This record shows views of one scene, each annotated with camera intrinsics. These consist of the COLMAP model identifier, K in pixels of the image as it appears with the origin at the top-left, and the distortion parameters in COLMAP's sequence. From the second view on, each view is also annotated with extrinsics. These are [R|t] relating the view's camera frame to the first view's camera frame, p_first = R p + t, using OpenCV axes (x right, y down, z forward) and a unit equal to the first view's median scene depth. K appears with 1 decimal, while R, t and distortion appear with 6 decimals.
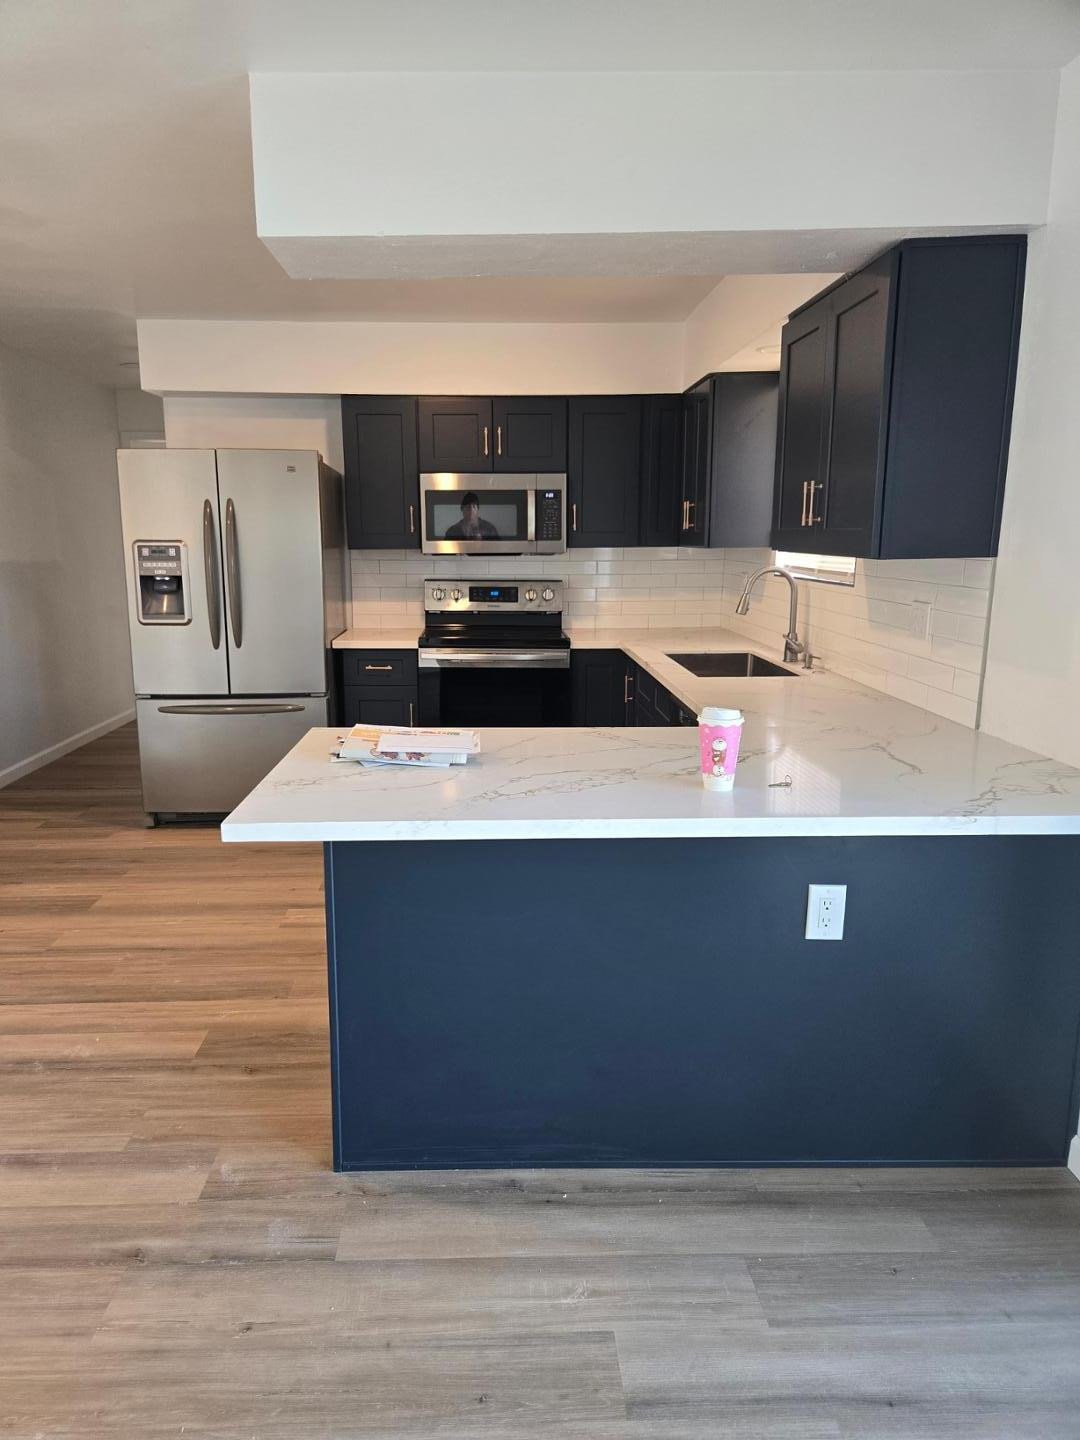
lens RADIAL K [[973.2, 0, 540.0], [0, 973.2, 720.0], [0, 0, 1]] dist [0.019658, 0.000196]
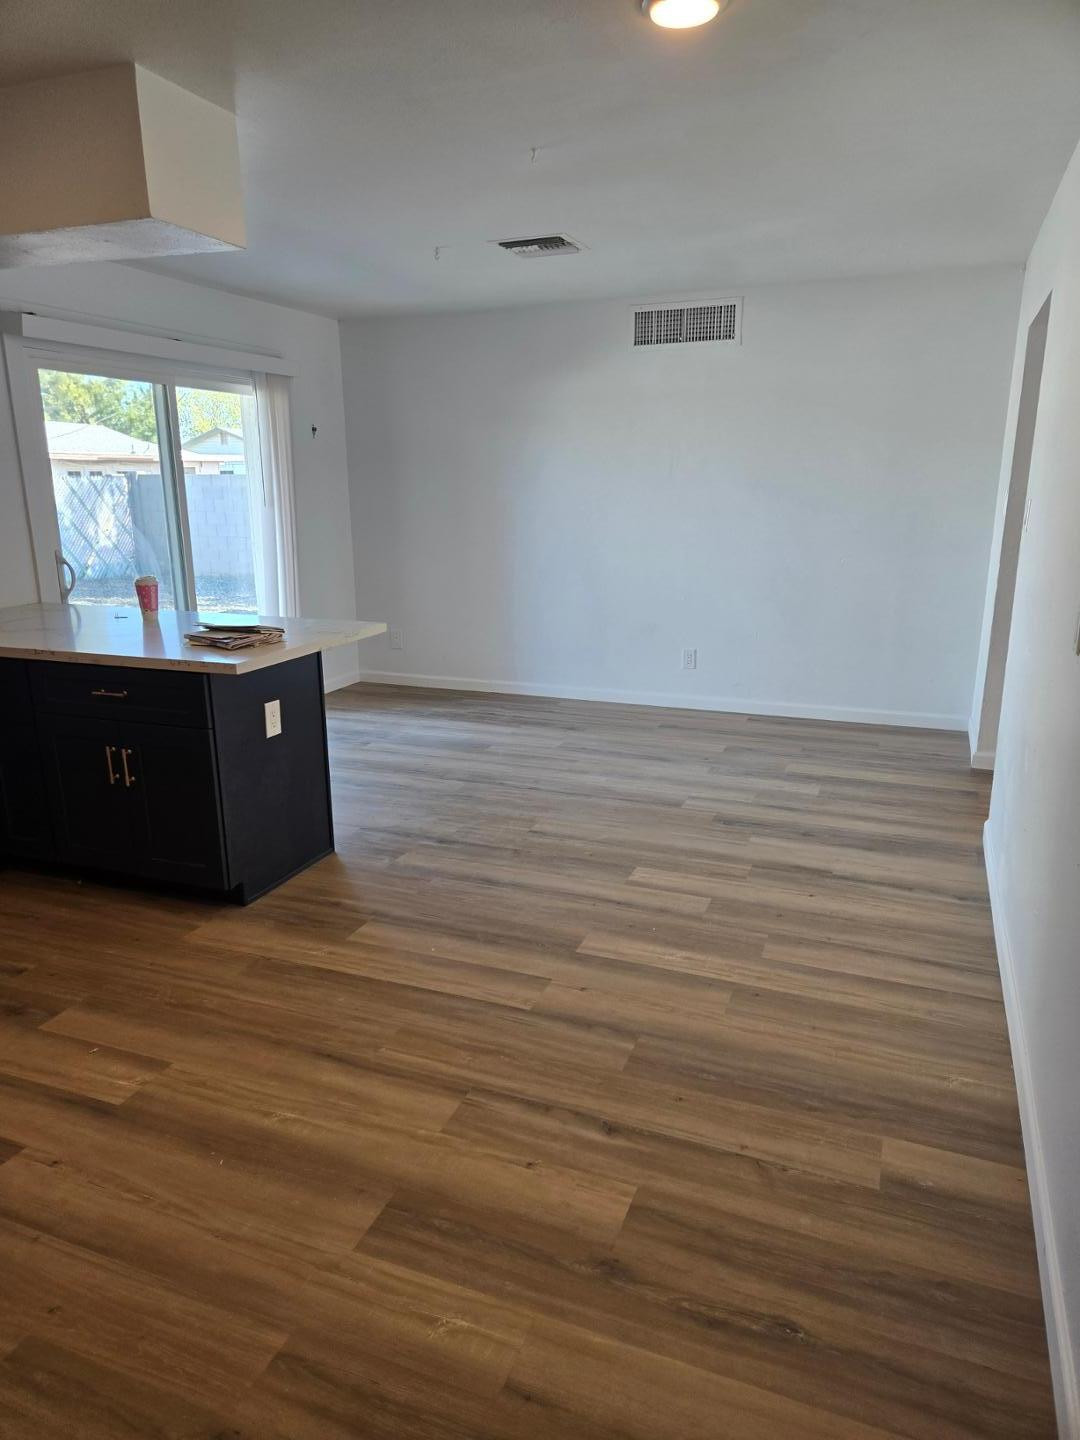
lens RADIAL K [[973.2, 0, 540.0], [0, 973.2, 720.0], [0, 0, 1]] dist [0.019658, 0.000196]
pose [[-0.912715, -0.092941, 0.397885, -0.909765], [0.083133, 0.911177, 0.403540, -0.322107], [-0.400049, 0.401394, -0.823919, 1.635491]]
